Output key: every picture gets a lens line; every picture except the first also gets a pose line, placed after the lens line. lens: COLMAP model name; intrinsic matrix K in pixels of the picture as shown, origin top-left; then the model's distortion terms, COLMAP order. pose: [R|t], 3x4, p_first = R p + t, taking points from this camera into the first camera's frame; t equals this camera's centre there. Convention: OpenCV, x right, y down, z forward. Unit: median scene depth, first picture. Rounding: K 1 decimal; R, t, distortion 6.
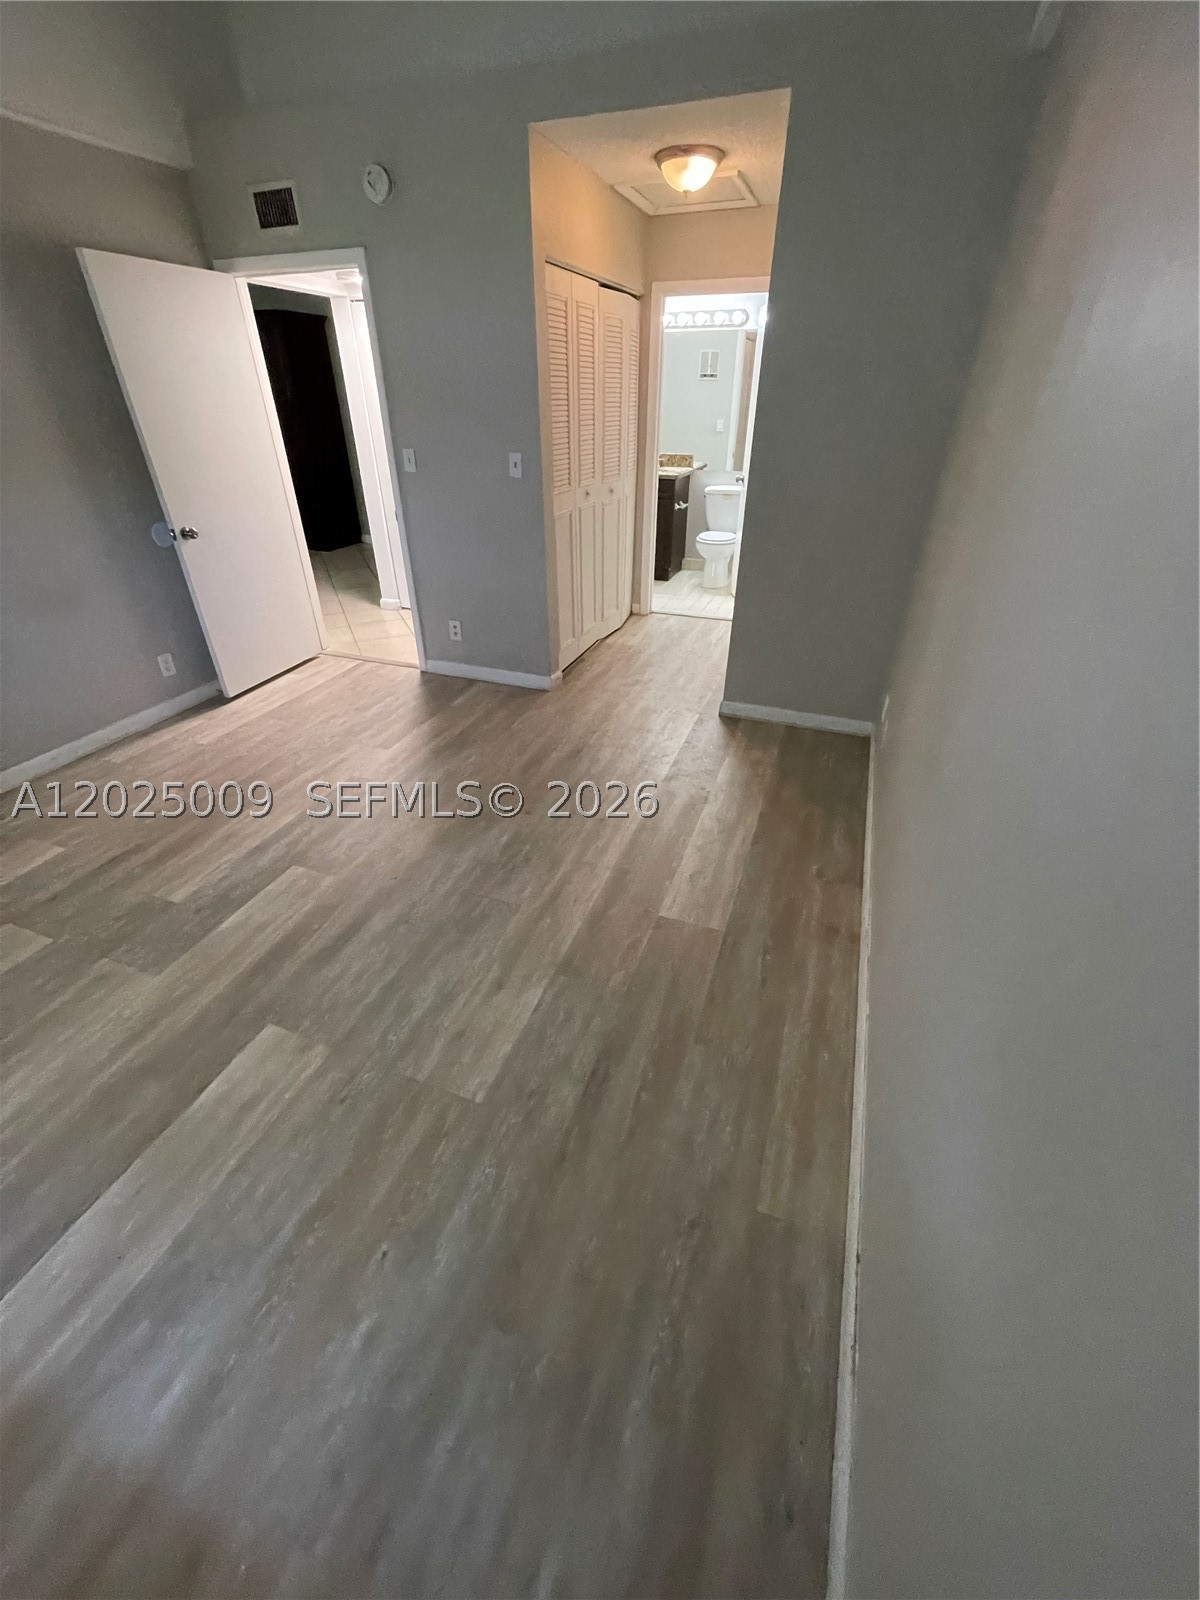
lens RADIAL K [[644.7, 0, 594.3], [0, 644.7, 796.9], [0, 0, 1]] dist [-0.007970, 0.003453]
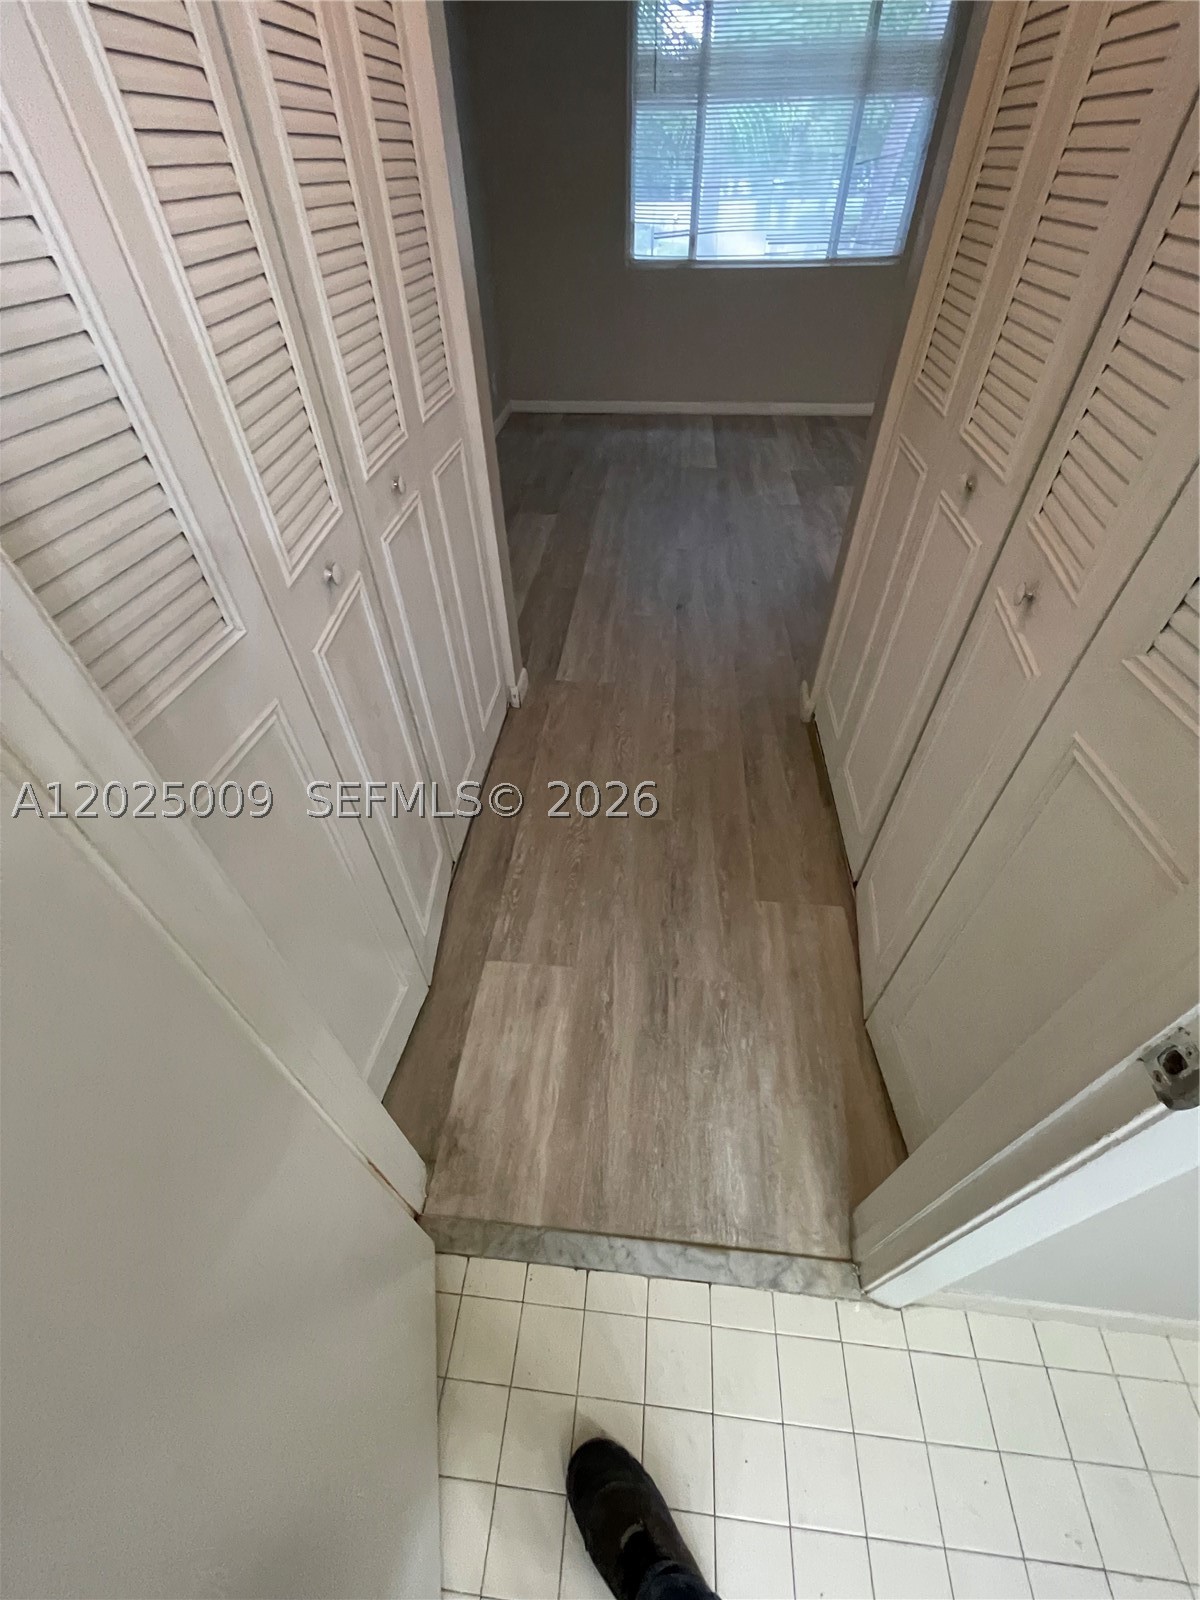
lens RADIAL K [[644.7, 0, 594.3], [0, 644.7, 796.9], [0, 0, 1]] dist [-0.007970, 0.003453]
pose [[-0.966323, 0.196153, -0.166567, 0.384916], [-0.117781, 0.238373, 0.964005, -1.128628], [0.228797, 0.951159, -0.207242, 1.857637]]
